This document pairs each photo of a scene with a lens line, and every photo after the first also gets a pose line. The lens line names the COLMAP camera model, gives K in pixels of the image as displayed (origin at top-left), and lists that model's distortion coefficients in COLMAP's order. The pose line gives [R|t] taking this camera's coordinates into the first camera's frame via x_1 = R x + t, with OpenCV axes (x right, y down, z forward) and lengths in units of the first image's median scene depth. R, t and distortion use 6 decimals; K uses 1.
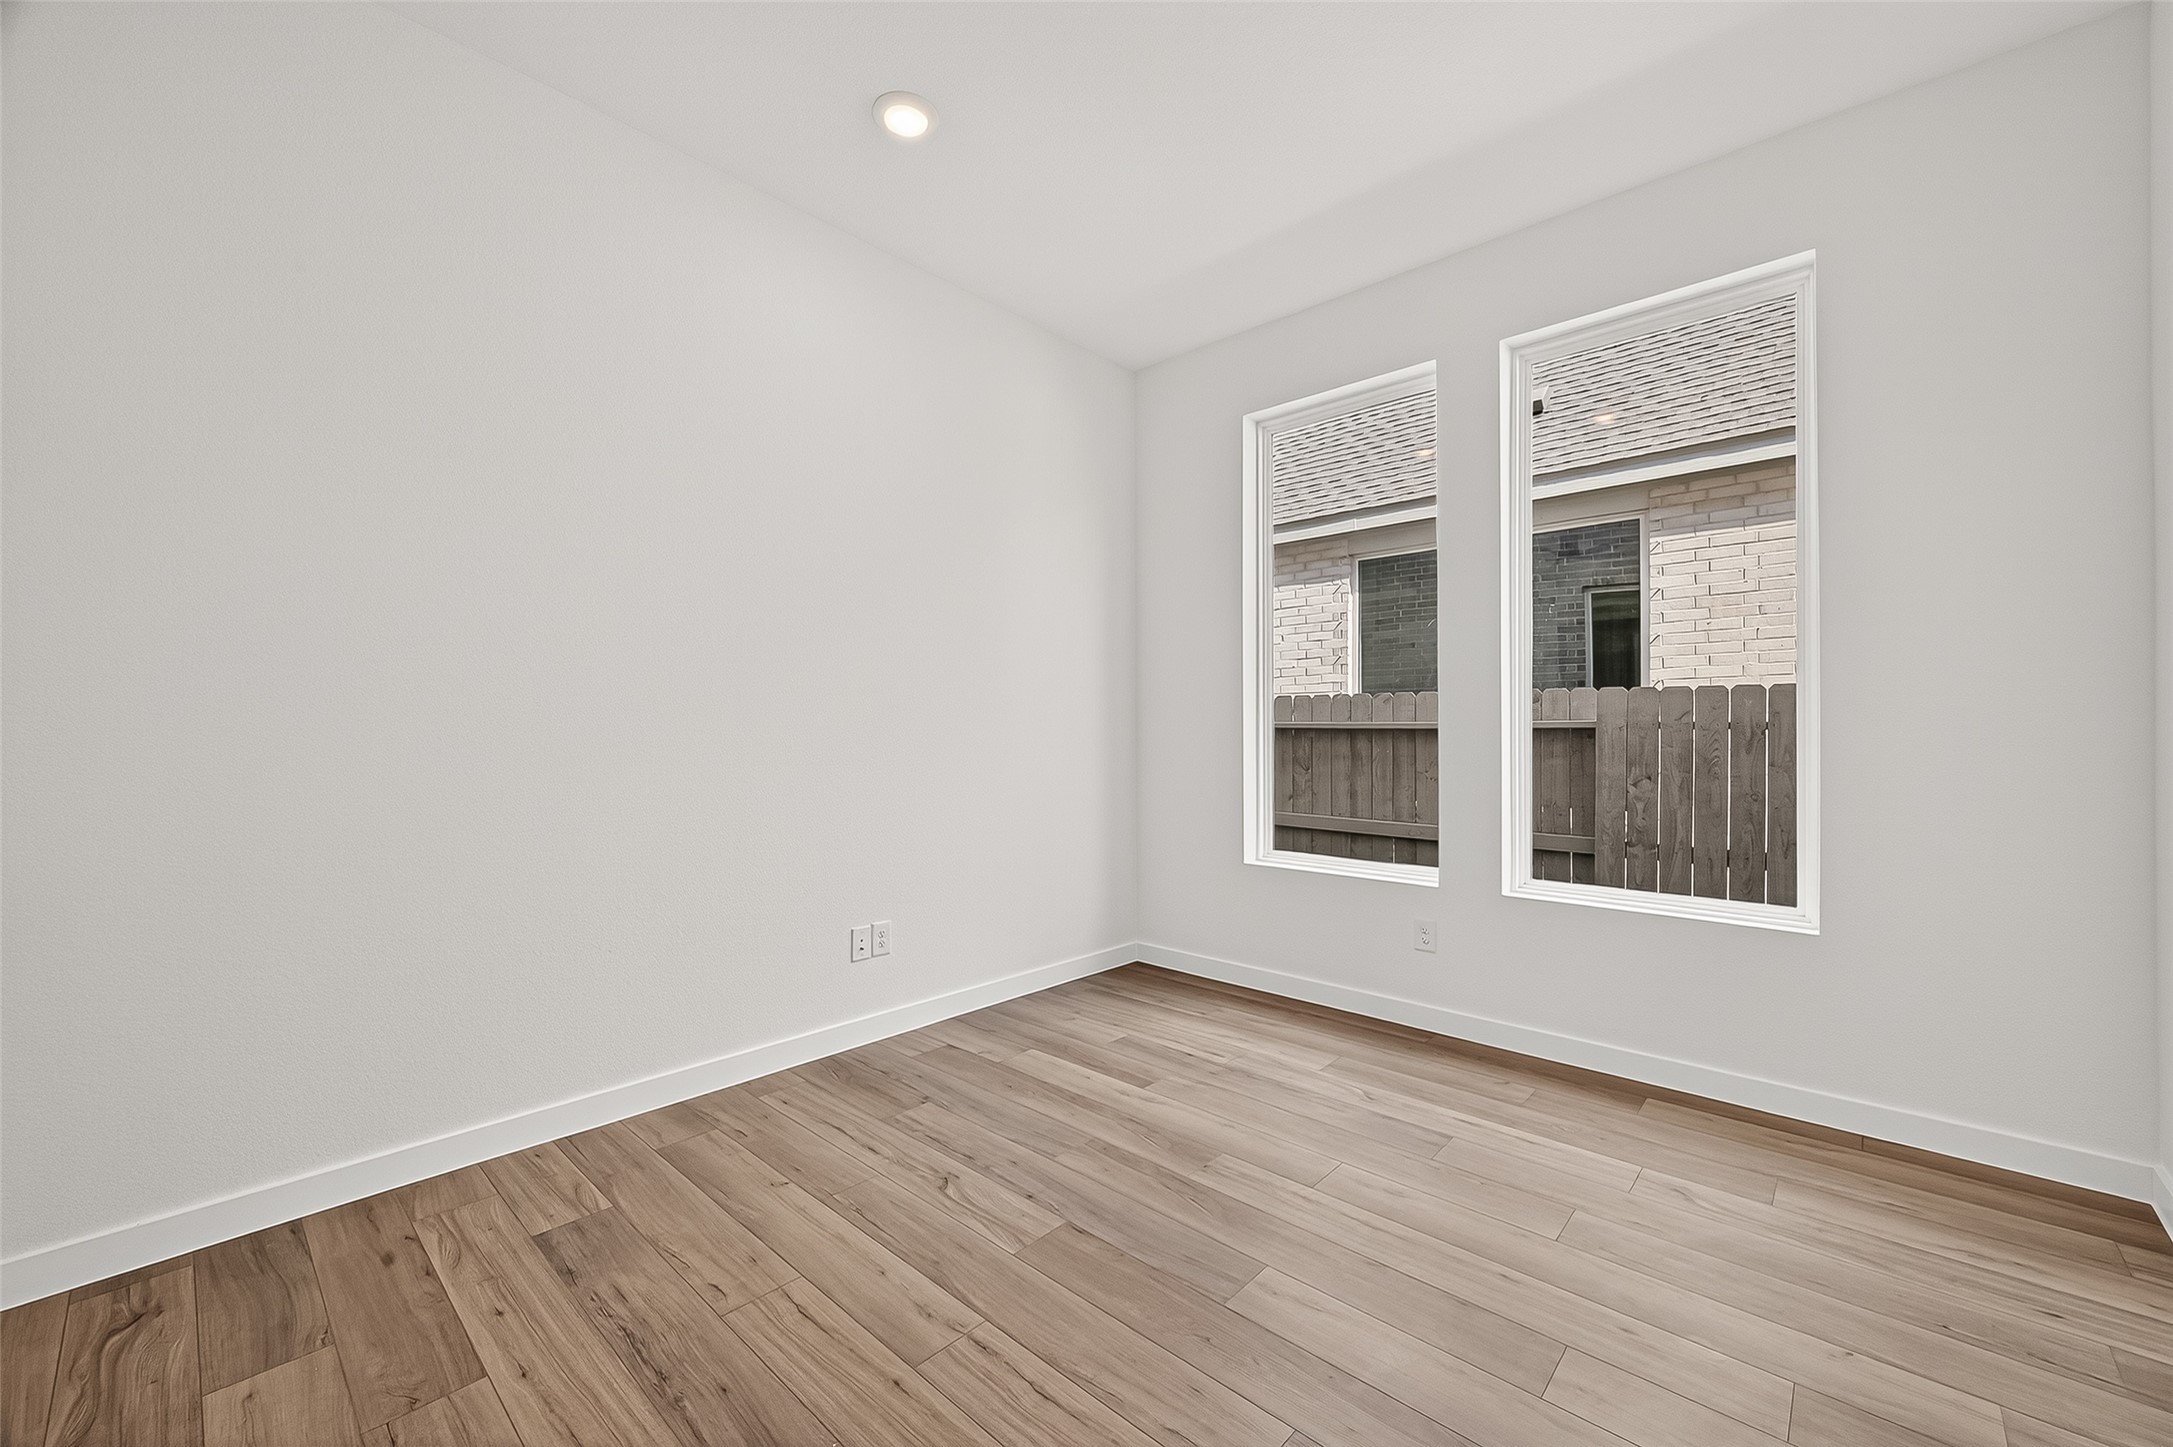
lens RADIAL K [[855.0, 0, 1093.9], [0, 855.0, 727.2], [0, 0, 1]] dist [-0.000814, -0.000163]
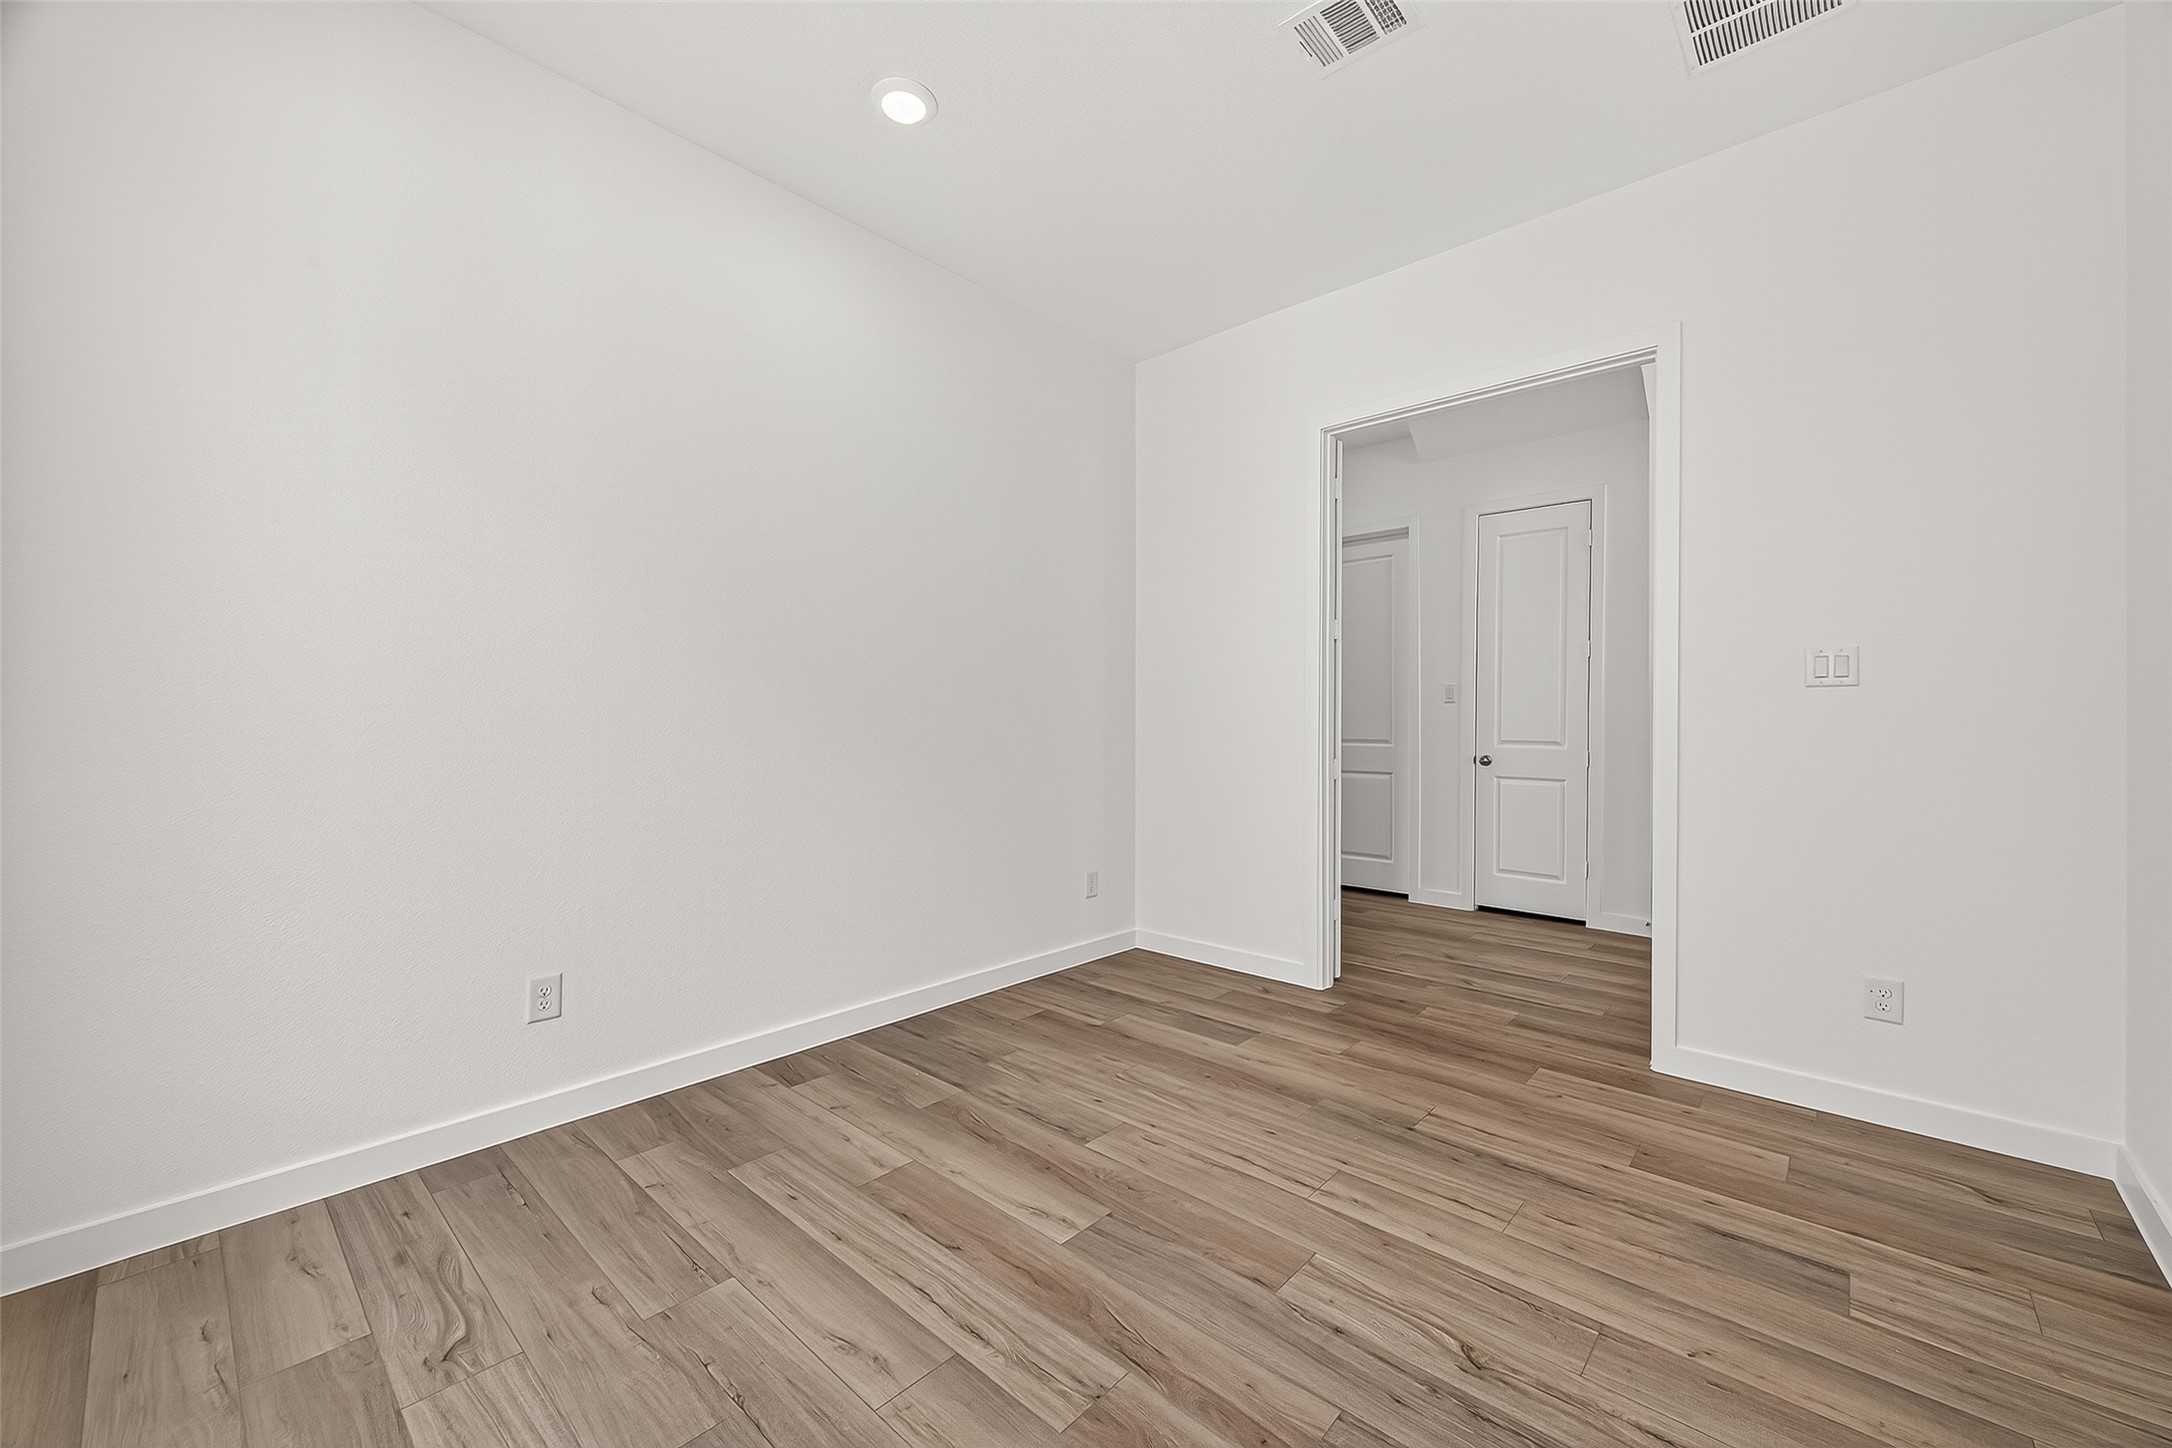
lens RADIAL K [[854.6, 0, 1093.4], [0, 854.6, 727.7], [0, 0, 1]] dist [-0.000814, -0.000163]
pose [[-0.999993, -0.003676, 0.001071, 0.160184], [-0.003674, 0.999991, 0.002223, 0.011653], [-0.001079, 0.002219, -0.999997, 1.947645]]
